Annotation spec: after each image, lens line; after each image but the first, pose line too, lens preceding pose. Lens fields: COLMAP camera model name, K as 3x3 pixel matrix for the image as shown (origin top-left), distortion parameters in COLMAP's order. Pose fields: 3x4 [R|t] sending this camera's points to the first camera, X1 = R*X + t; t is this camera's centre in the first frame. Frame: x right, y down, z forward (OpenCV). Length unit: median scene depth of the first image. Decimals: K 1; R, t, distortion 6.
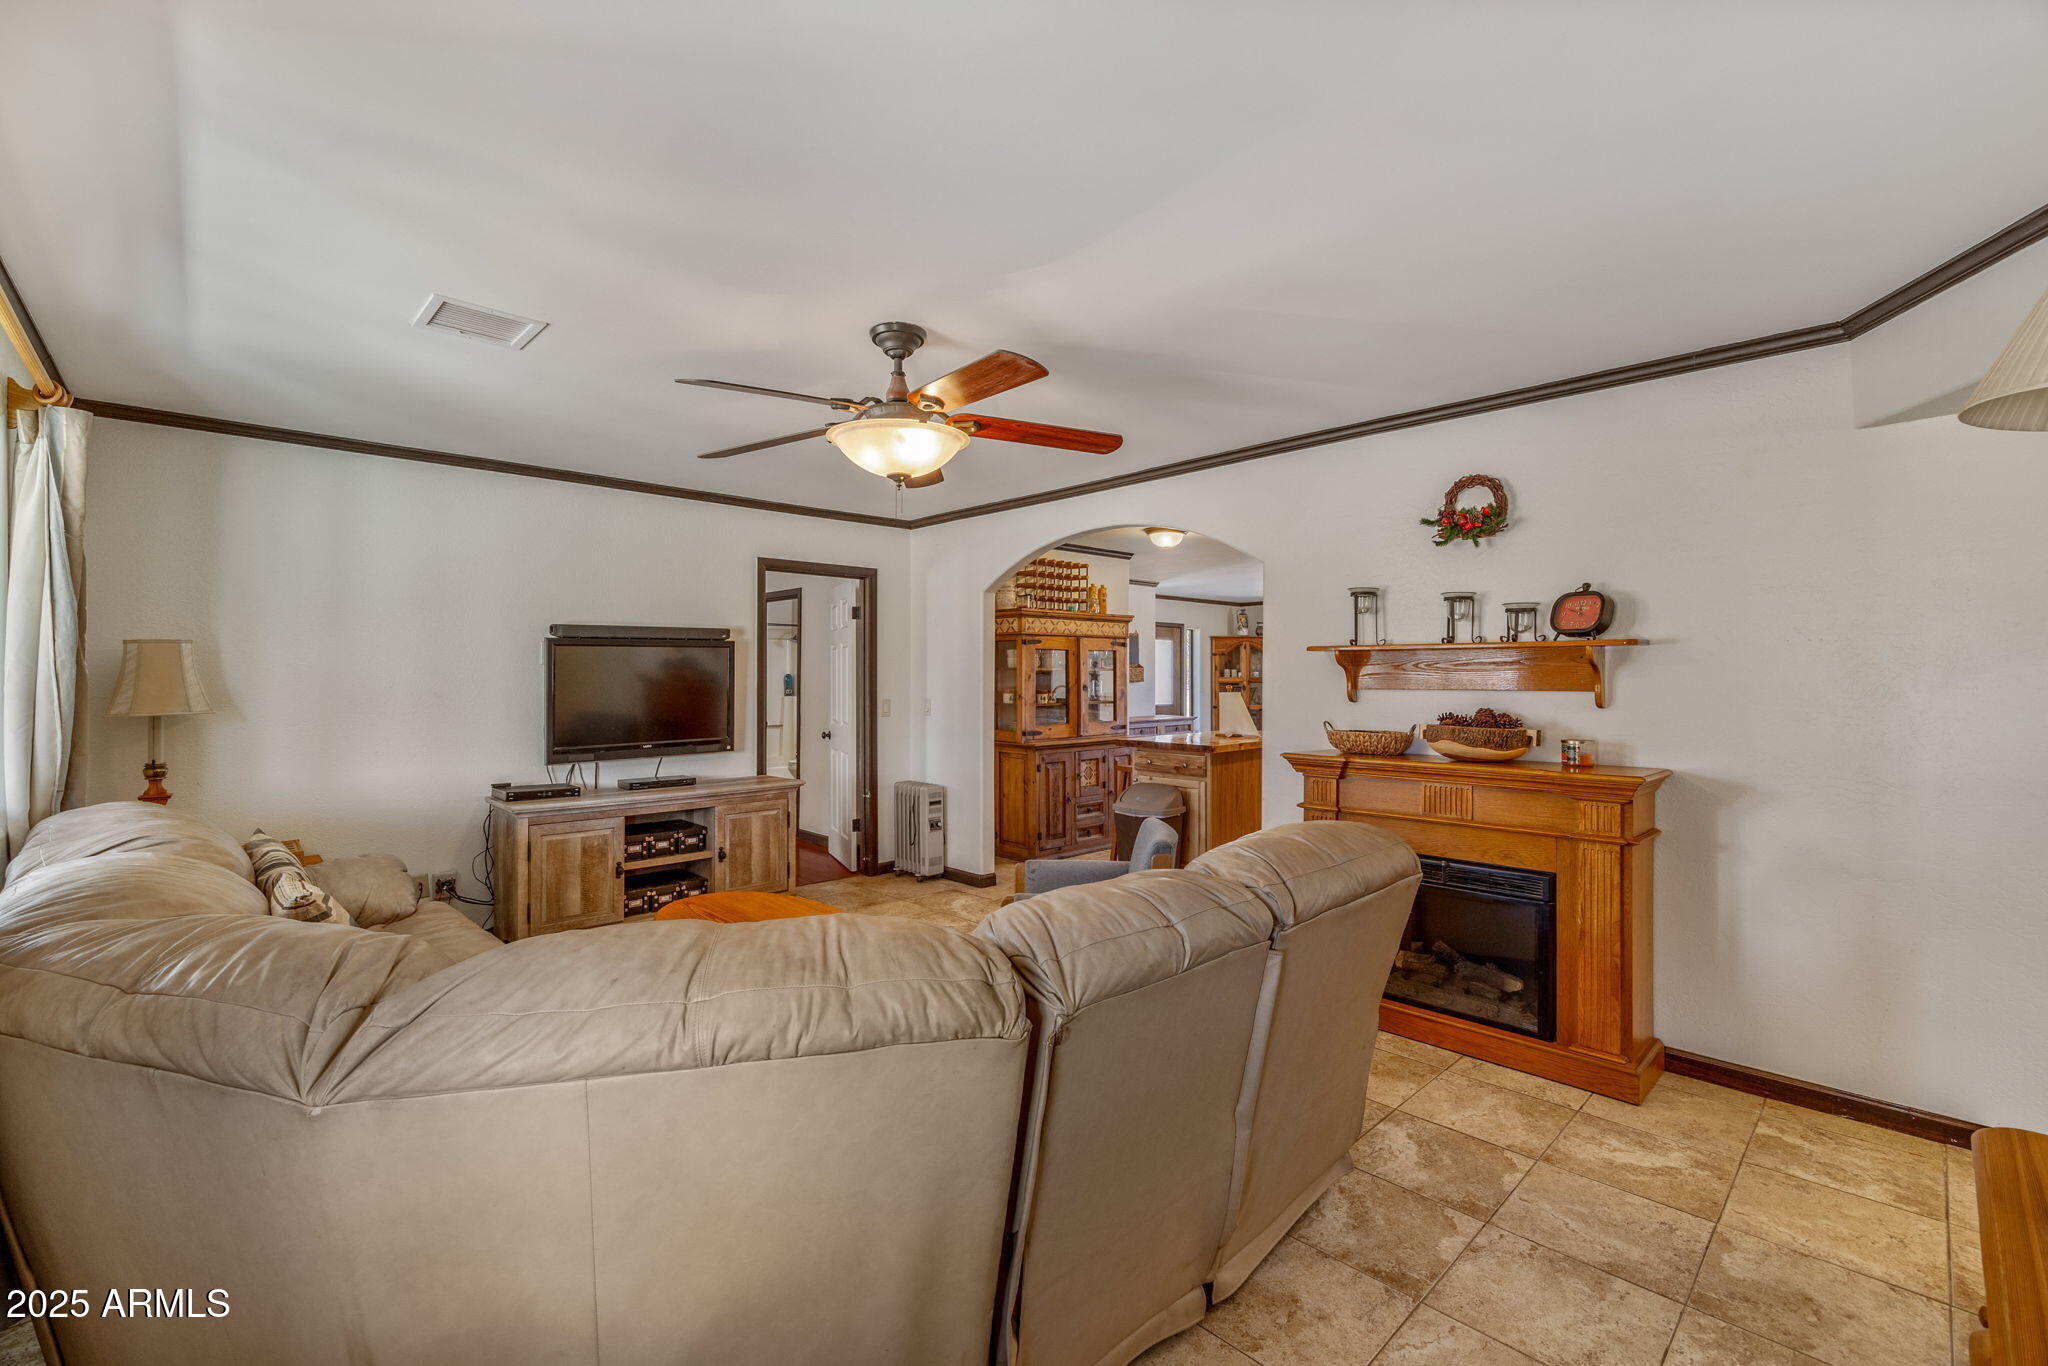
lens RADIAL K [[847.7, 0, 1033.2], [0, 847.7, 672.3], [0, 0, 1]] dist [0.000075, -0.000051]
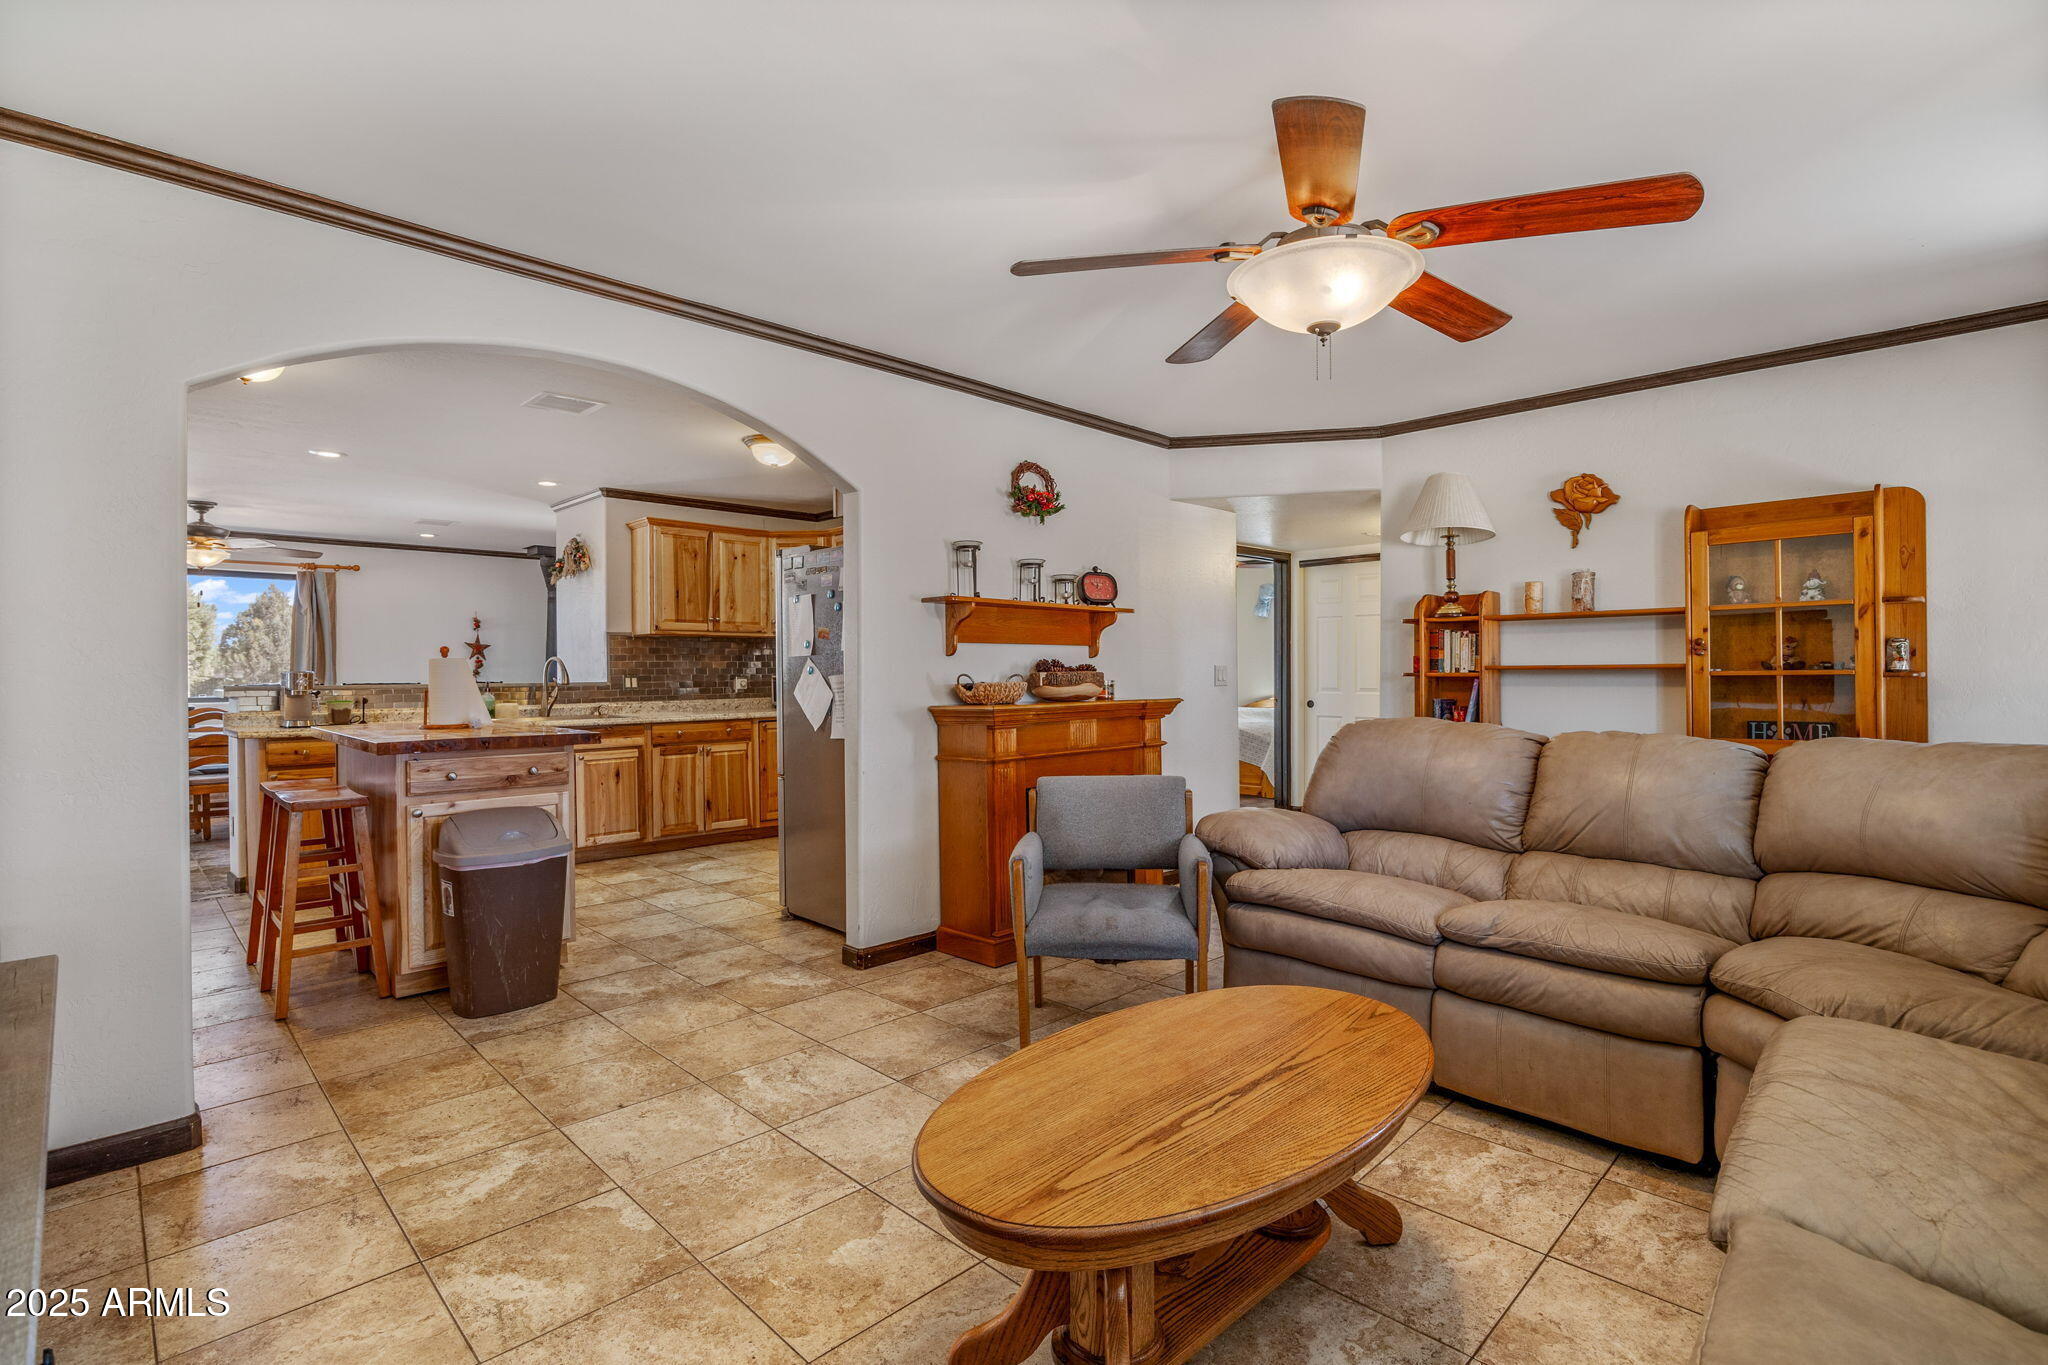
lens RADIAL K [[938.2, 0, 1016.9], [0, 938.2, 676.0], [0, 0, 1]] dist [-0.025608, -0.000180]
pose [[-0.004772, -0.003634, 0.999982, -0.422726], [0.001963, 0.999991, 0.003643, 0.032914], [-0.999987, 0.001980, -0.004765, 0.548183]]
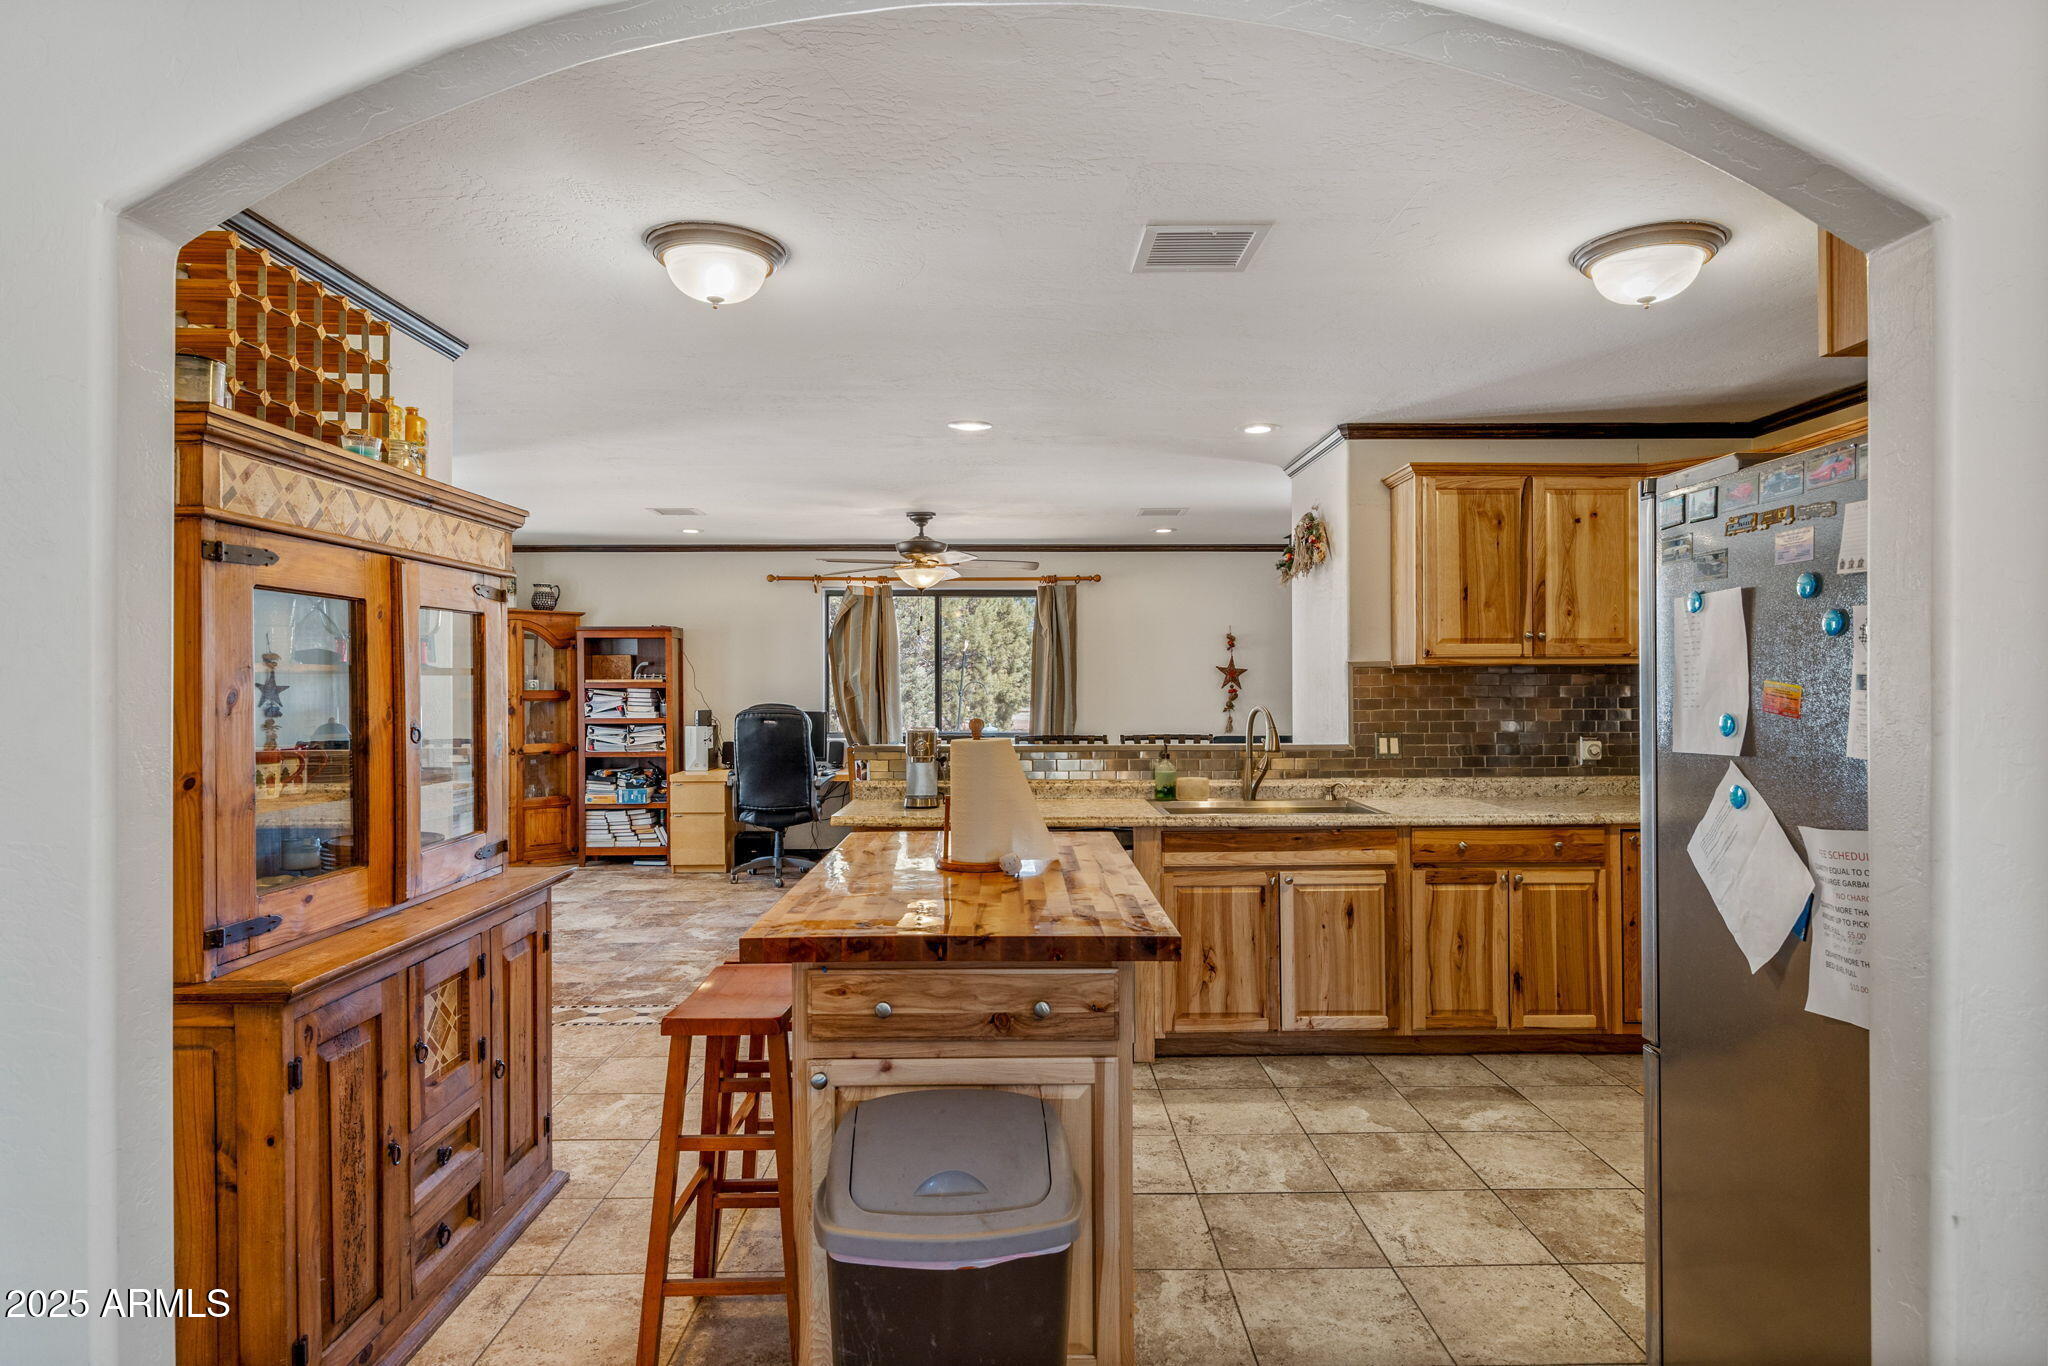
lens RADIAL K [[1153.5, 0, 1020.4], [0, 1153.5, 684.1], [0, 0, 1]] dist [0.002672, 0.000648]
pose [[0.693478, 0.000546, 0.720478, -0.087534], [-0.001369, 0.999999, 0.000560, 0.000745], [-0.720476, -0.001374, 0.693478, 0.621098]]
